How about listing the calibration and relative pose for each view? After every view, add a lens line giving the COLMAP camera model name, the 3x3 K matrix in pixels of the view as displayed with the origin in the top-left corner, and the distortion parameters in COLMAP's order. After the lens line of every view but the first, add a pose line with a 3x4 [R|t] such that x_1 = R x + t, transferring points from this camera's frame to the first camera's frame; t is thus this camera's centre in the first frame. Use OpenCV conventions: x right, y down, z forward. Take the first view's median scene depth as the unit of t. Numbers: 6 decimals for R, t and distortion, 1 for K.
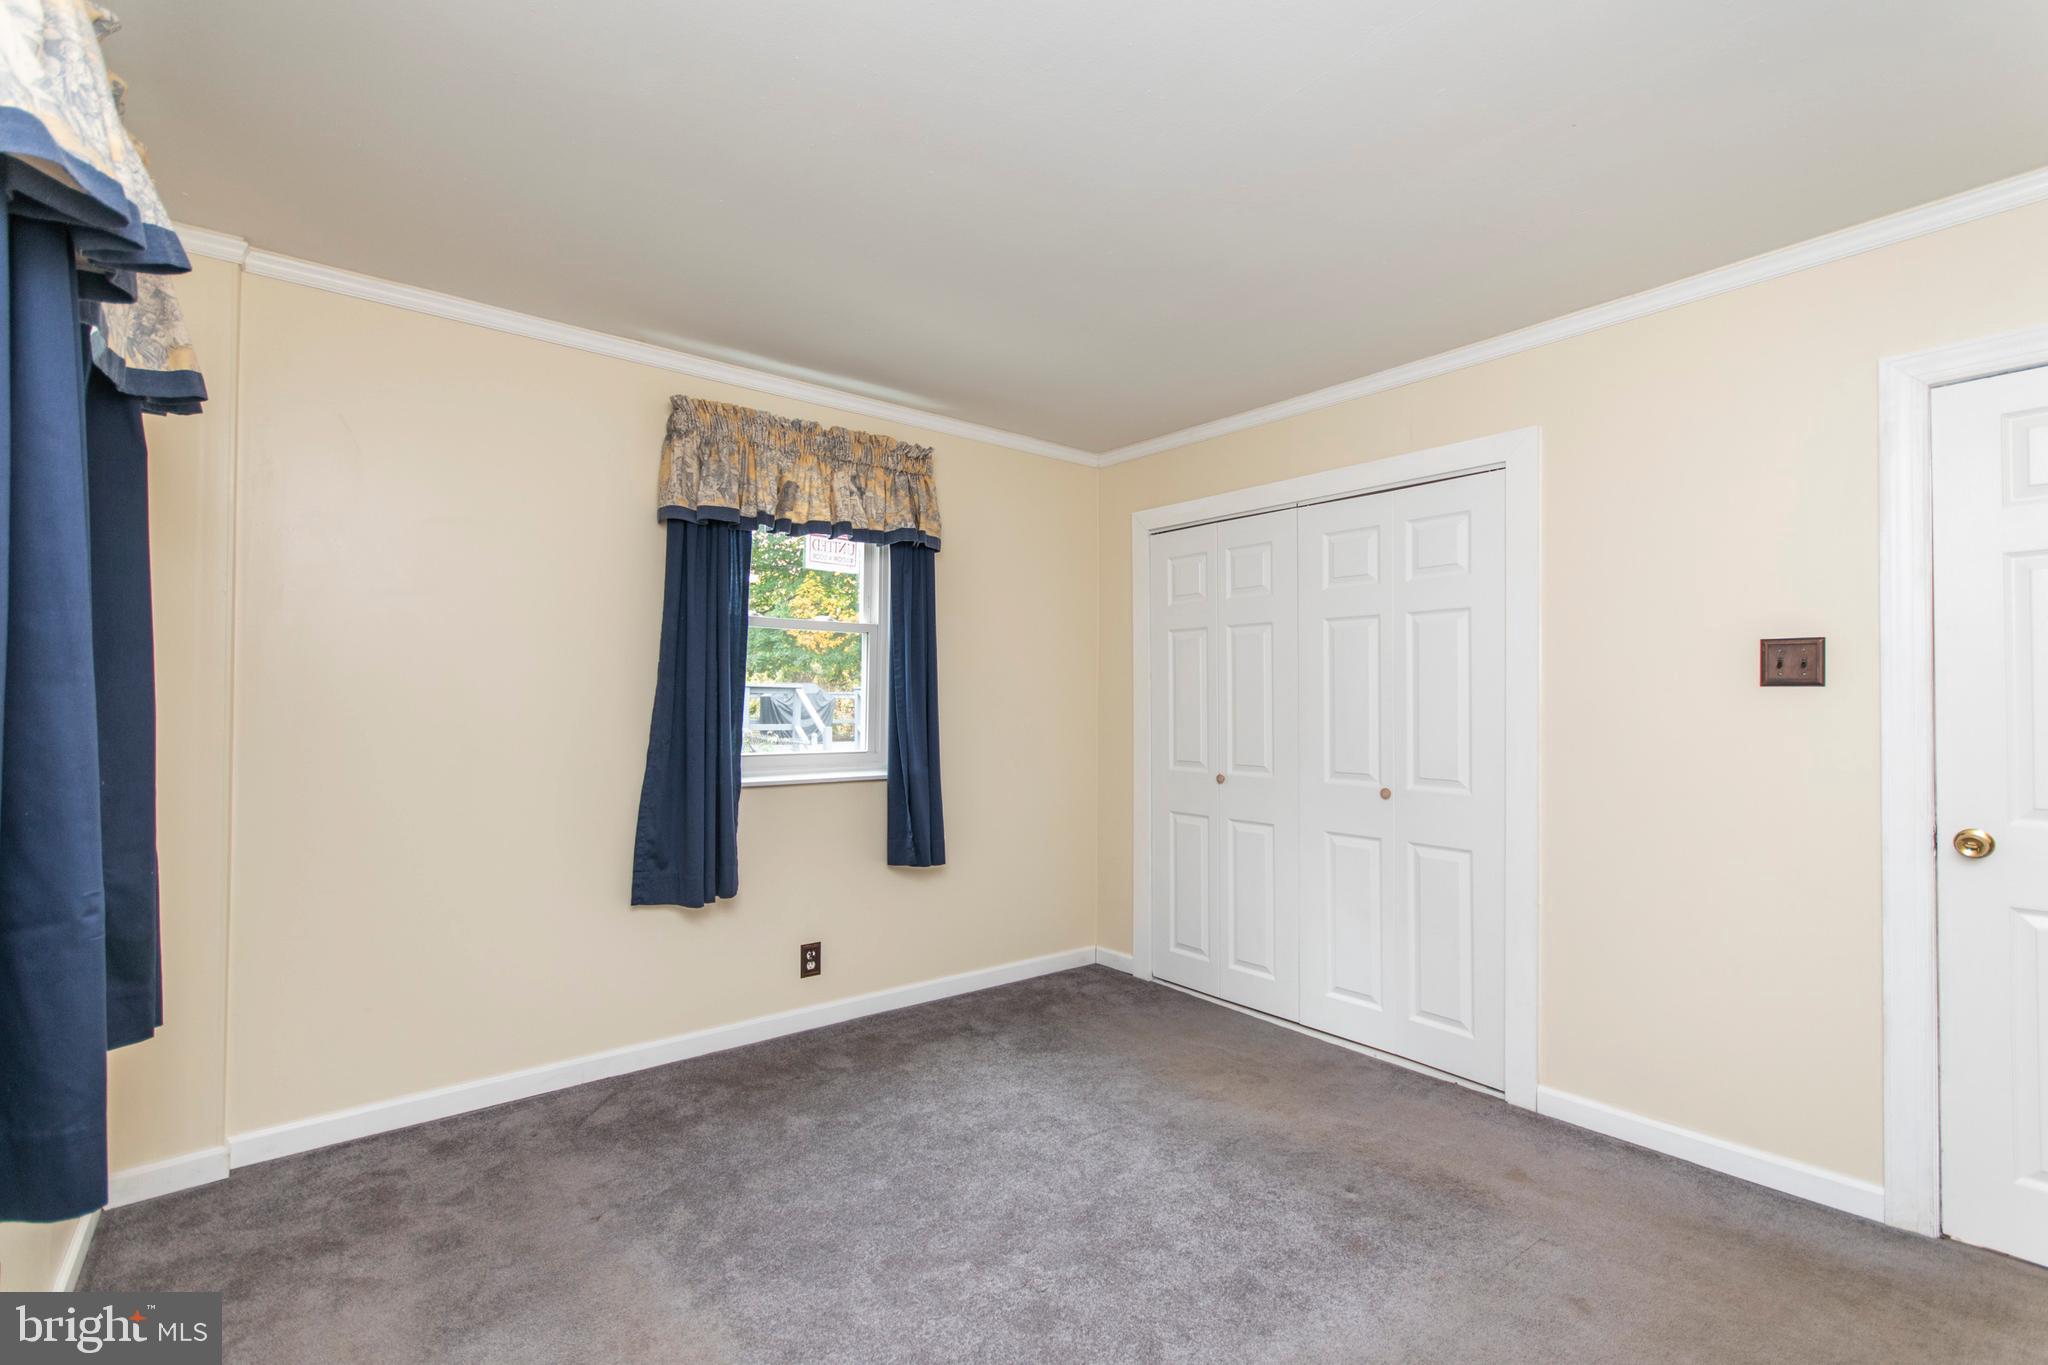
lens RADIAL K [[899.8, 0, 1000.9], [0, 899.8, 685.5], [0, 0, 1]] dist [0.005554, -0.002697]
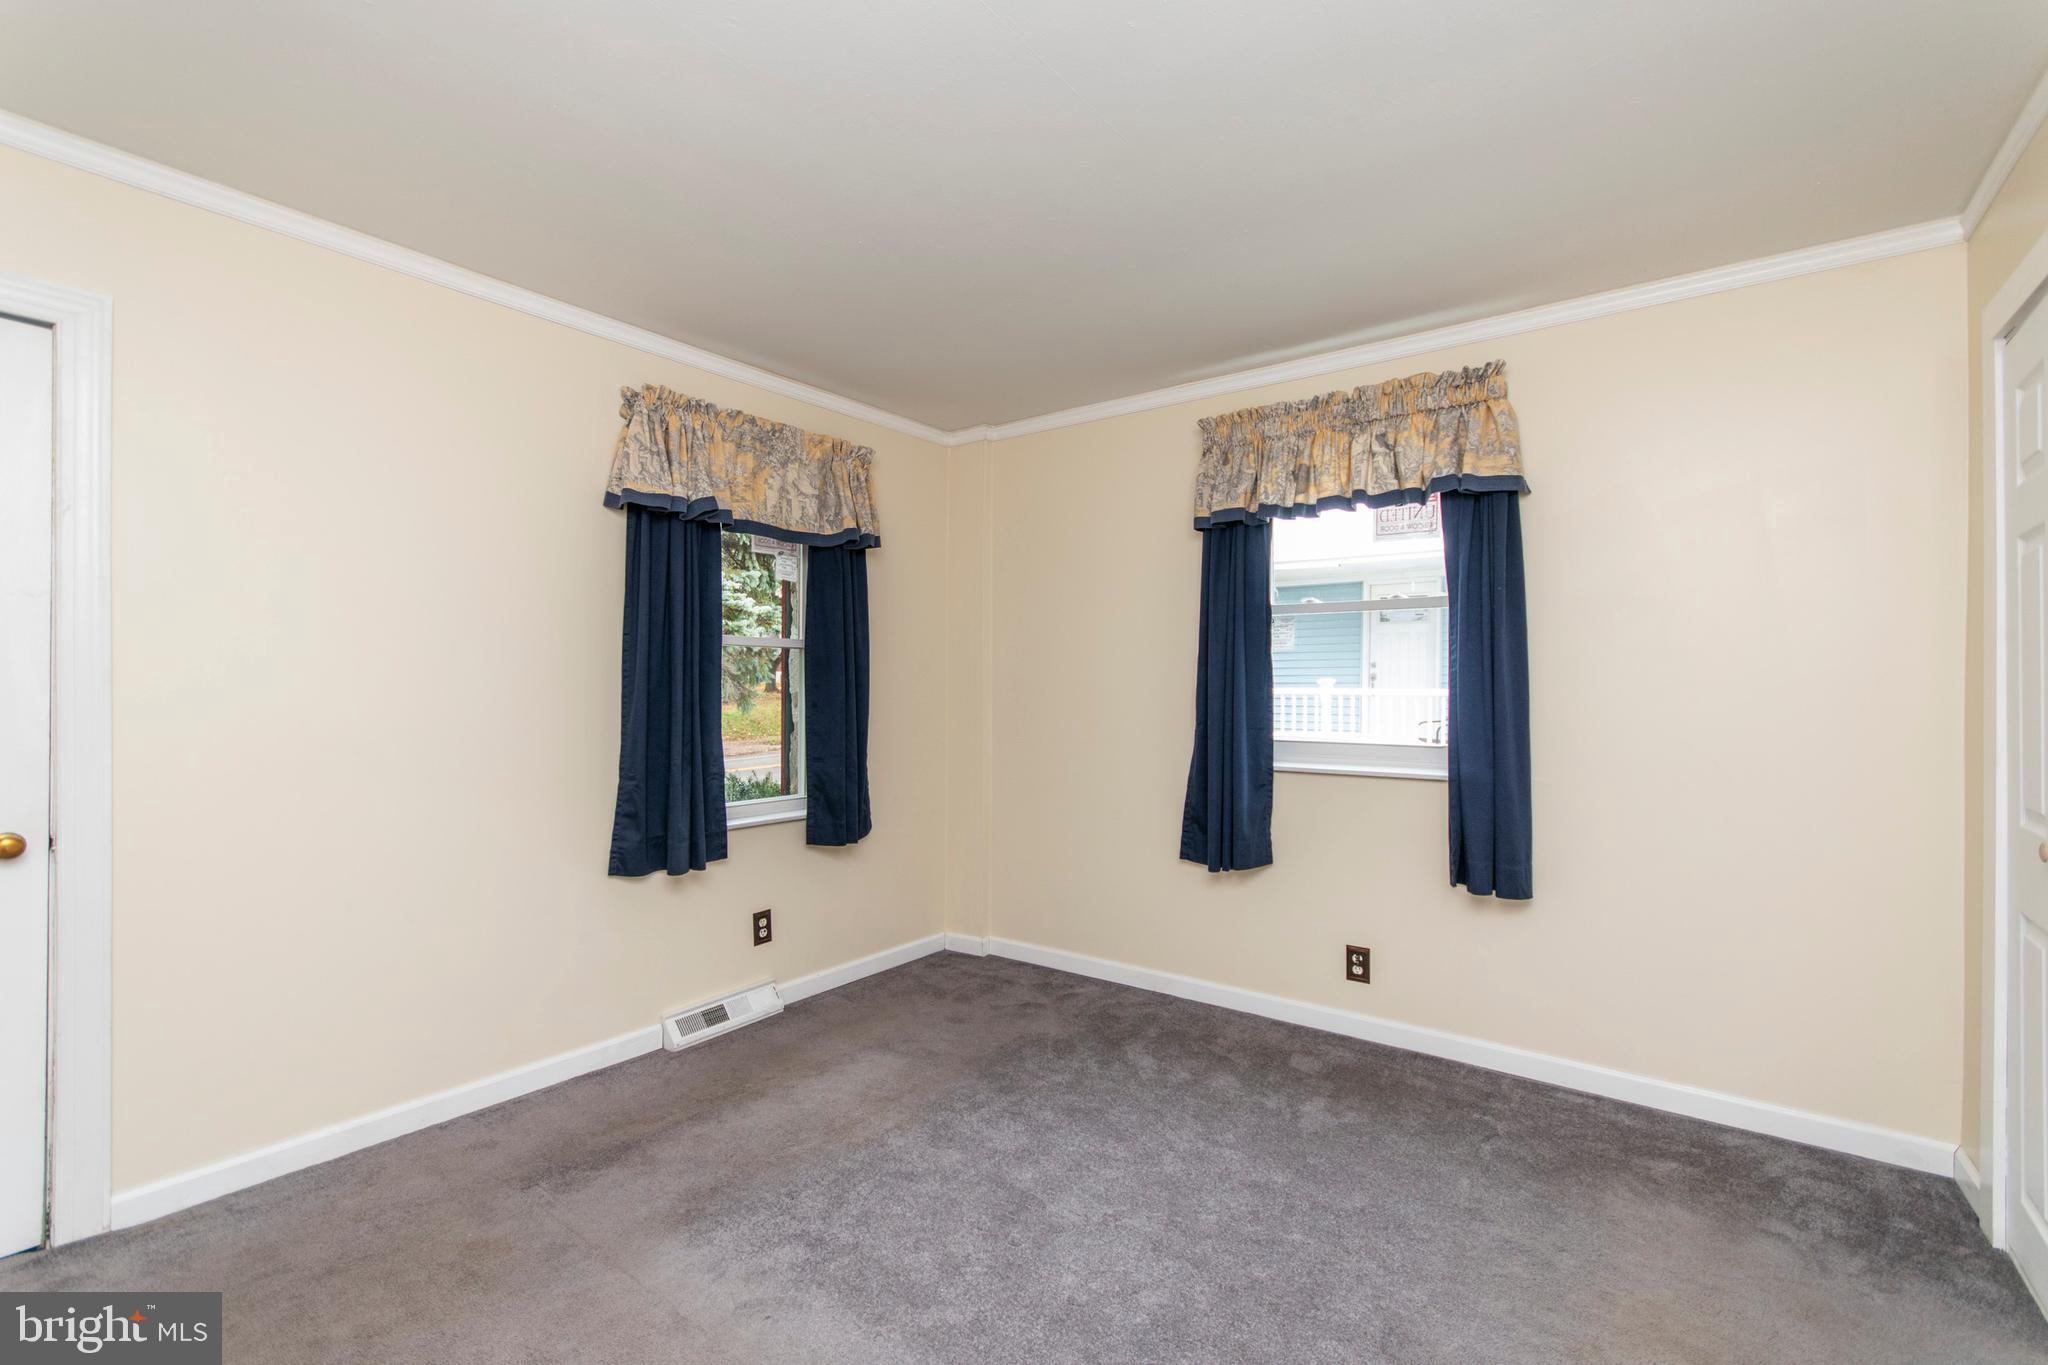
lens RADIAL K [[899.8, 0, 1020.9], [0, 899.8, 686.7], [0, 0, 1]] dist [0.005554, -0.002697]
pose [[0.260641, -0.005266, -0.965421, 0.611542], [0.017150, 0.999853, -0.000824, 0.011507], [0.965283, -0.016342, 0.260693, 0.428599]]
